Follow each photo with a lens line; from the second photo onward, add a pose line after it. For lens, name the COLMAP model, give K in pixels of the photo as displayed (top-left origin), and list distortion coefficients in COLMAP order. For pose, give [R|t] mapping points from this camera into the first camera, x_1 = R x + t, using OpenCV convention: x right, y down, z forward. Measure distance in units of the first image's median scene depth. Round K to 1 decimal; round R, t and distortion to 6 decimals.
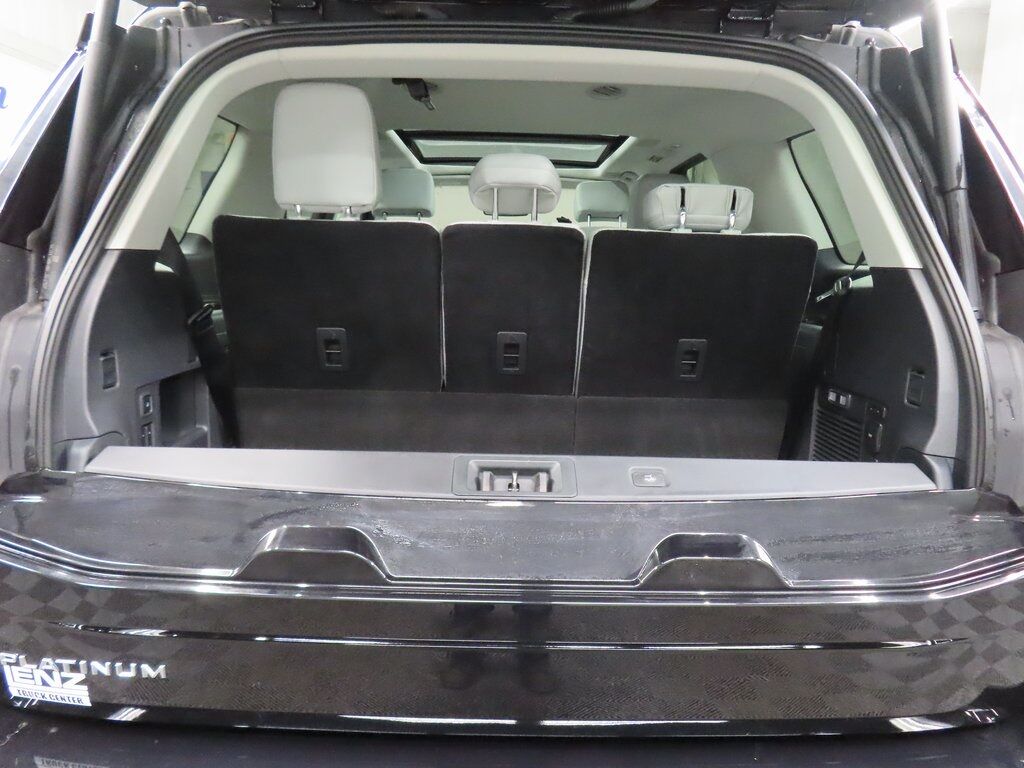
lens RADIAL K [[726.2, 0, 513.7], [0, 726.2, 382.3], [0, 0, 1]] dist [0.000771, -0.015106]
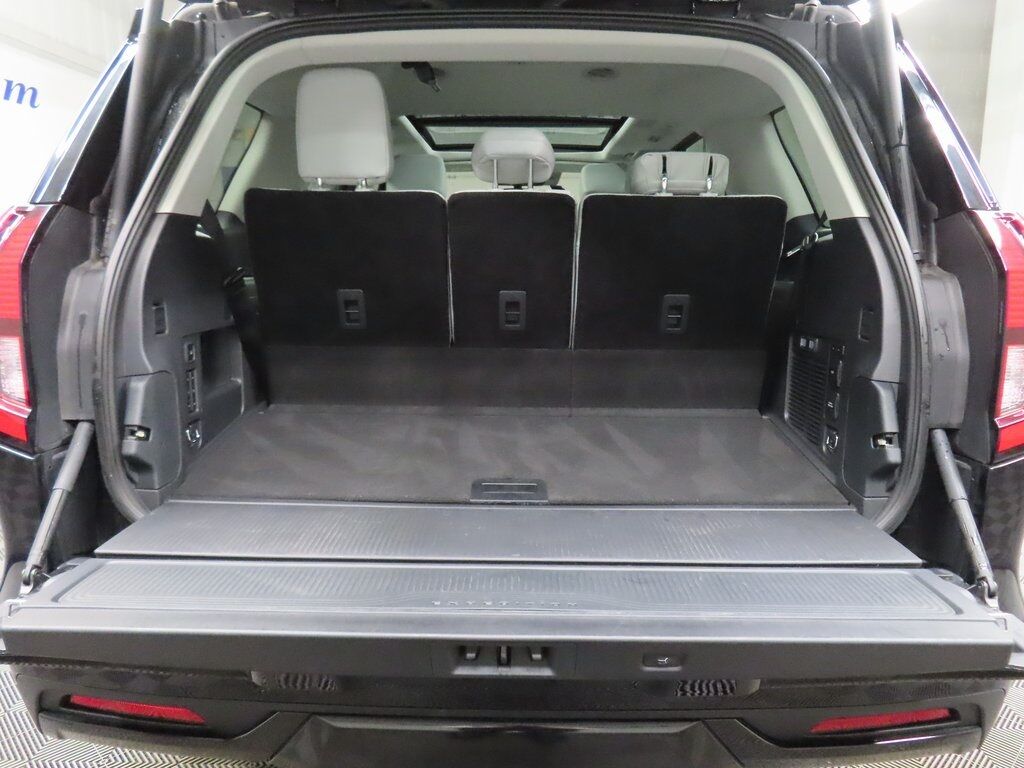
lens RADIAL K [[726.2, 0, 512.6], [0, 726.2, 379.1], [0, 0, 1]] dist [0.000771, -0.015106]
pose [[0.999564, -0.012517, -0.026743, 0.029718], [0.012616, 0.999914, 0.003534, 0.071330], [0.026697, -0.003870, 0.999636, -0.122405]]
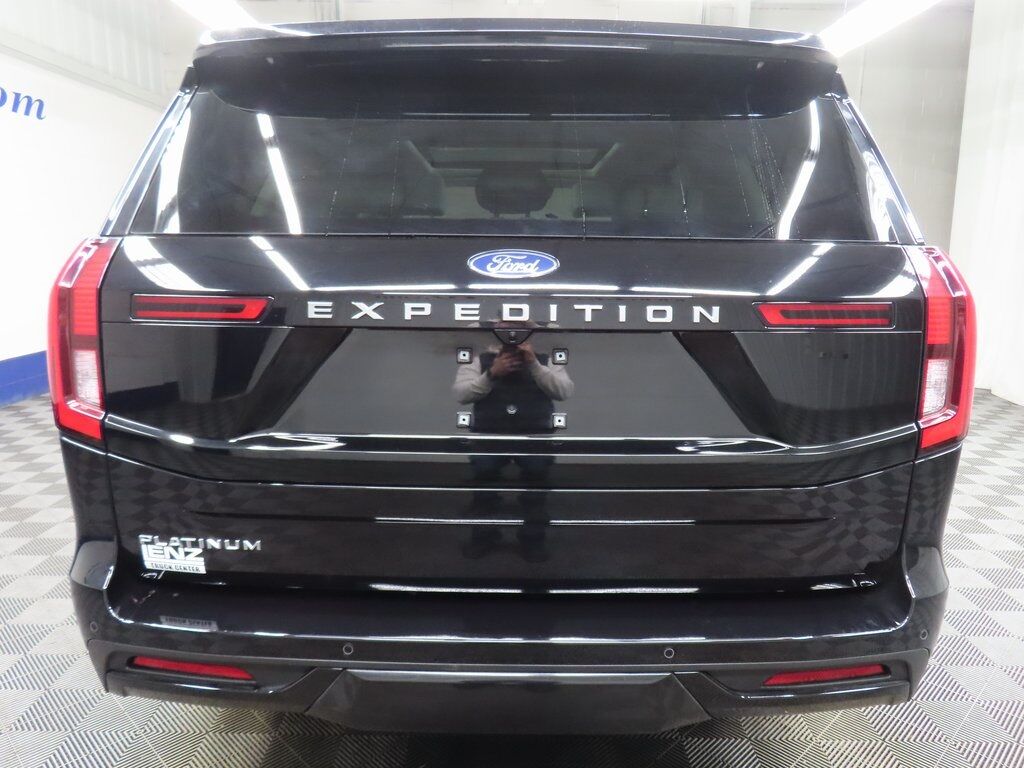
lens RADIAL K [[726.2, 0, 513.7], [0, 726.2, 393.9], [0, 0, 1]] dist [0.000771, -0.015106]
pose [[0.999829, -0.011348, -0.014609, 0.020746], [0.011607, 0.999775, 0.017754, 0.066343], [0.014404, -0.017921, 0.999736, -0.279751]]
